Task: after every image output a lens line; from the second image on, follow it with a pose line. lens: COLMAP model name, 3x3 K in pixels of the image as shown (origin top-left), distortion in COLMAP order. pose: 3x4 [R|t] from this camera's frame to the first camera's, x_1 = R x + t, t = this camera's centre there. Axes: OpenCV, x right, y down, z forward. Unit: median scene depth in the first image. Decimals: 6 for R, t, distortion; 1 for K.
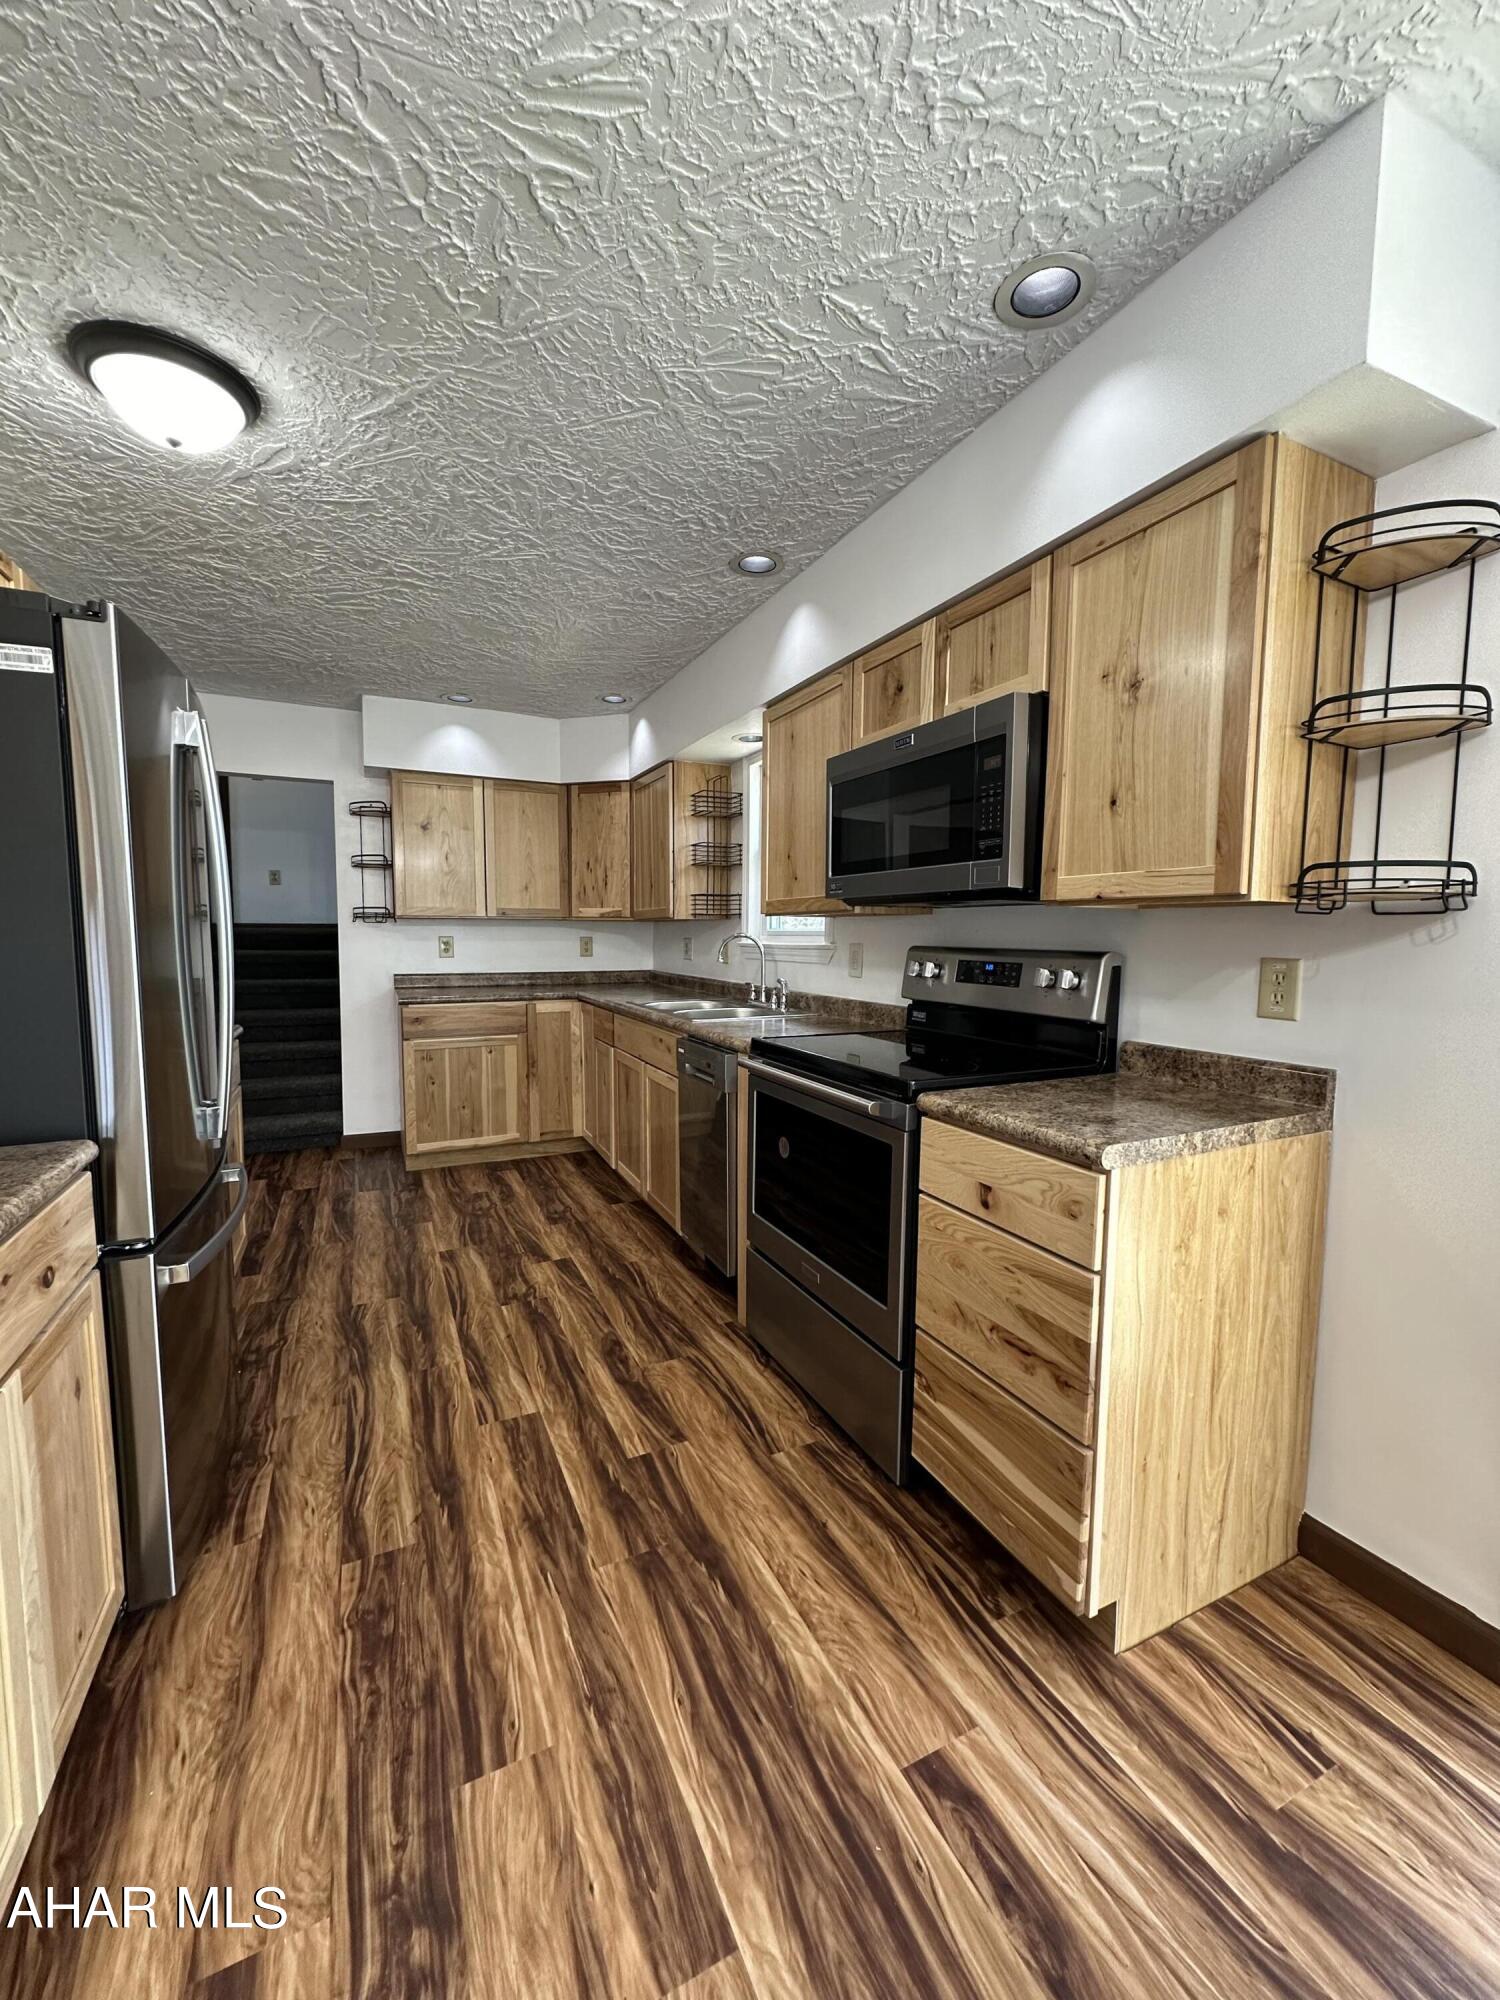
lens RADIAL K [[797.1, 0, 754.3], [0, 797.1, 1003.6], [0, 0, 1]] dist [-0.005062, 0.001083]
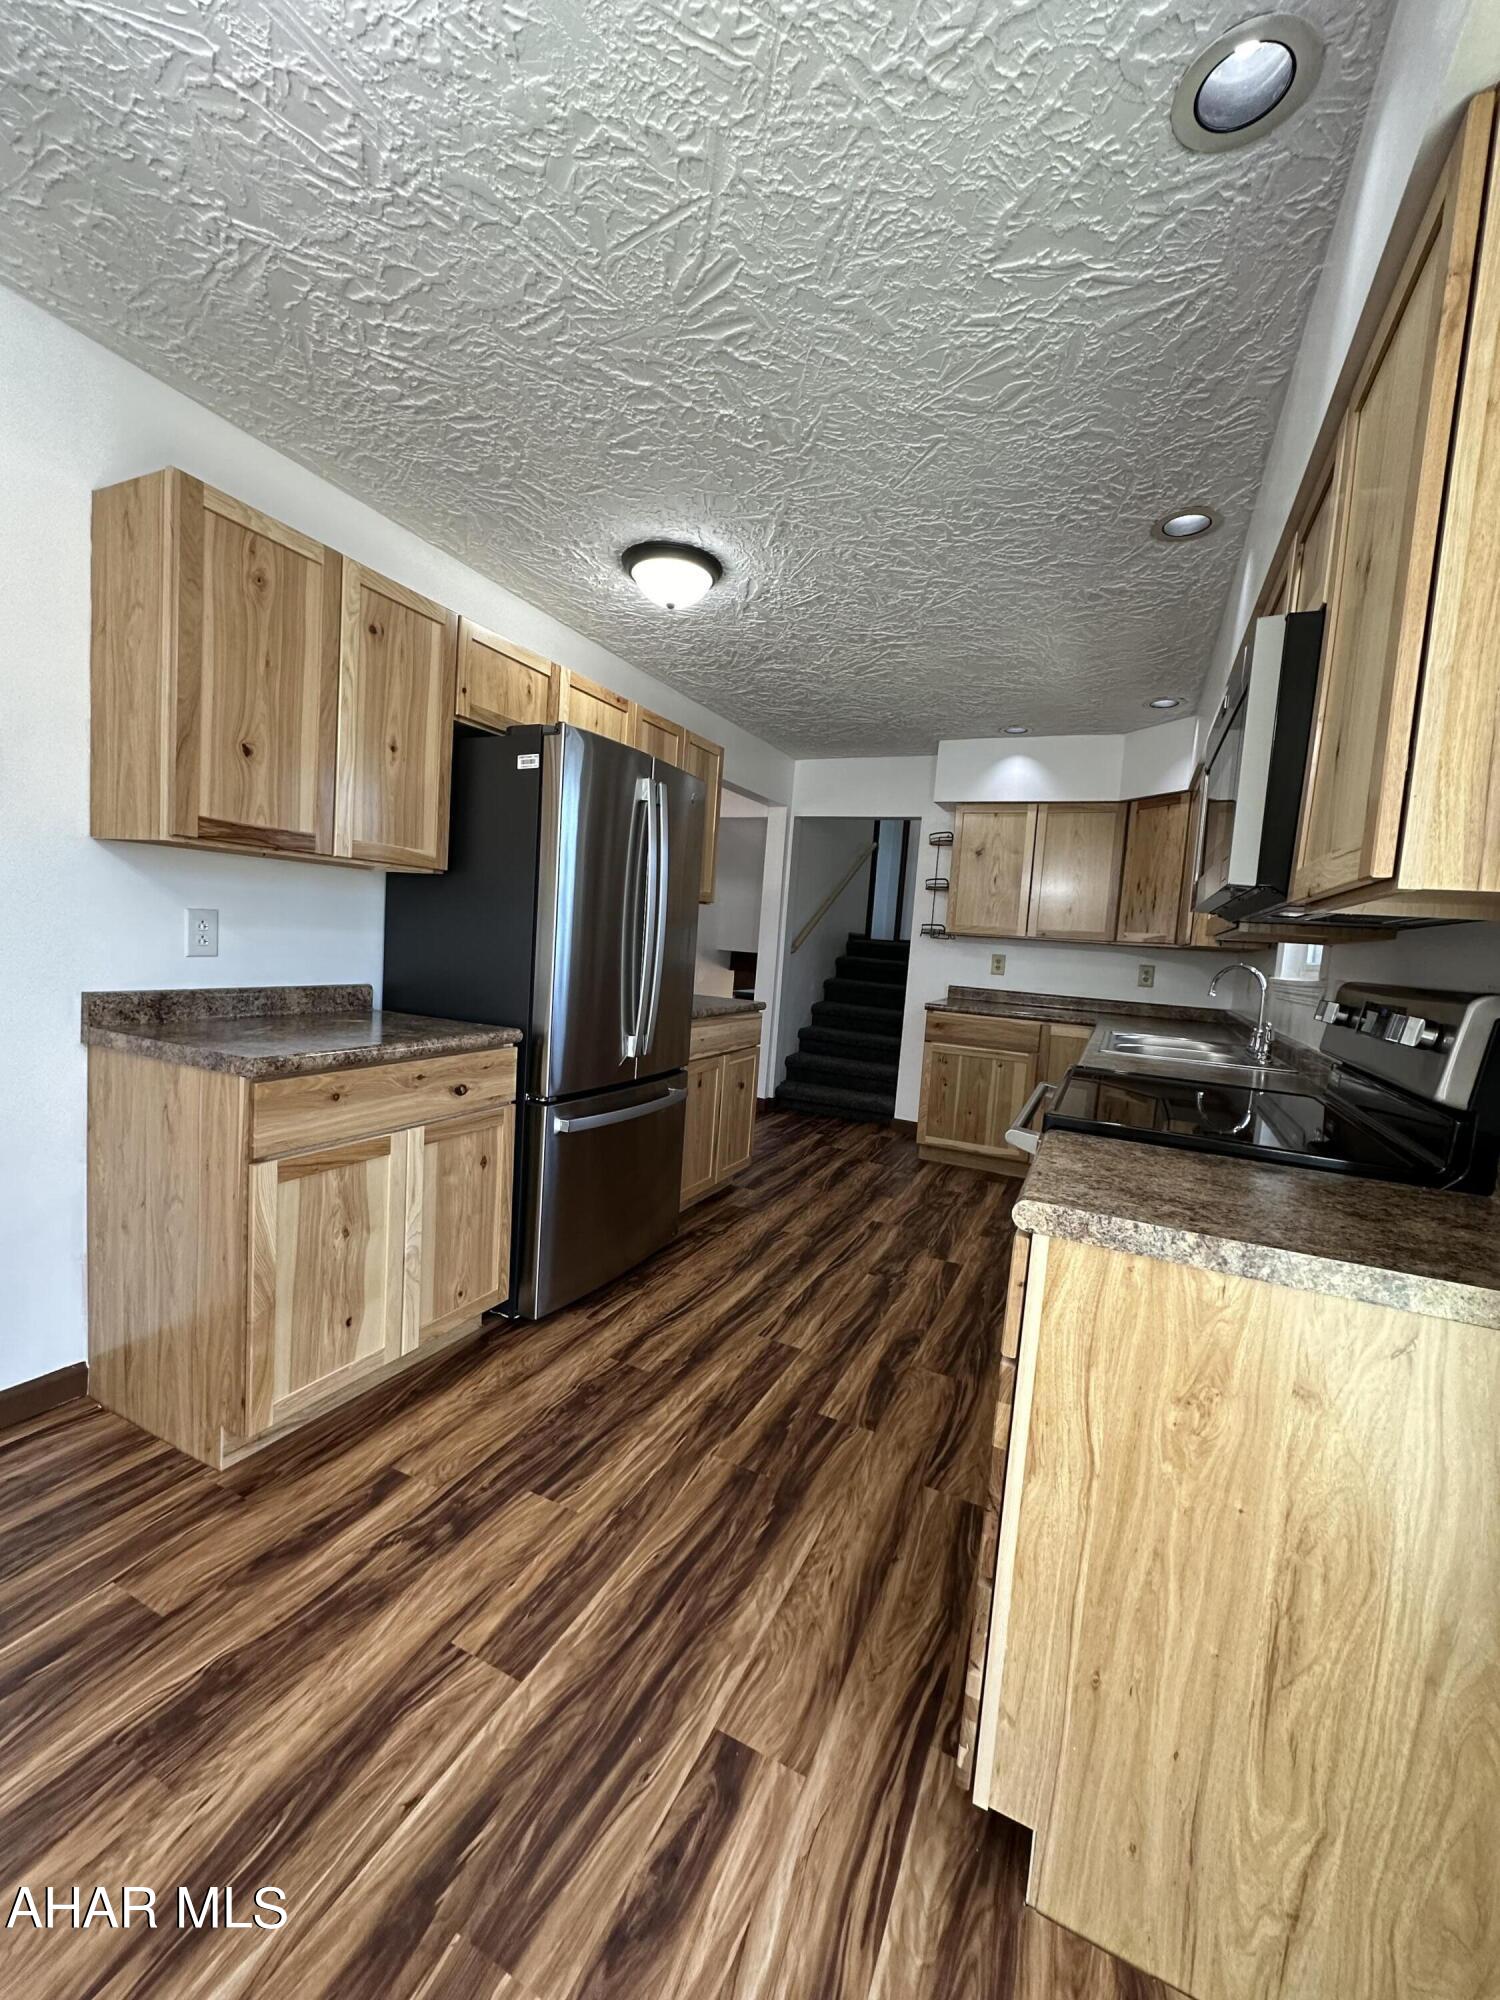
lens RADIAL K [[797.1, 0, 745.3], [0, 797.1, 1004.1], [0, 0, 1]] dist [-0.005062, 0.001083]
pose [[0.620260, 0.101779, -0.777765, 0.713052], [-0.134611, 0.990648, 0.022286, 0.007469], [0.772759, 0.090872, 0.628160, 0.234494]]
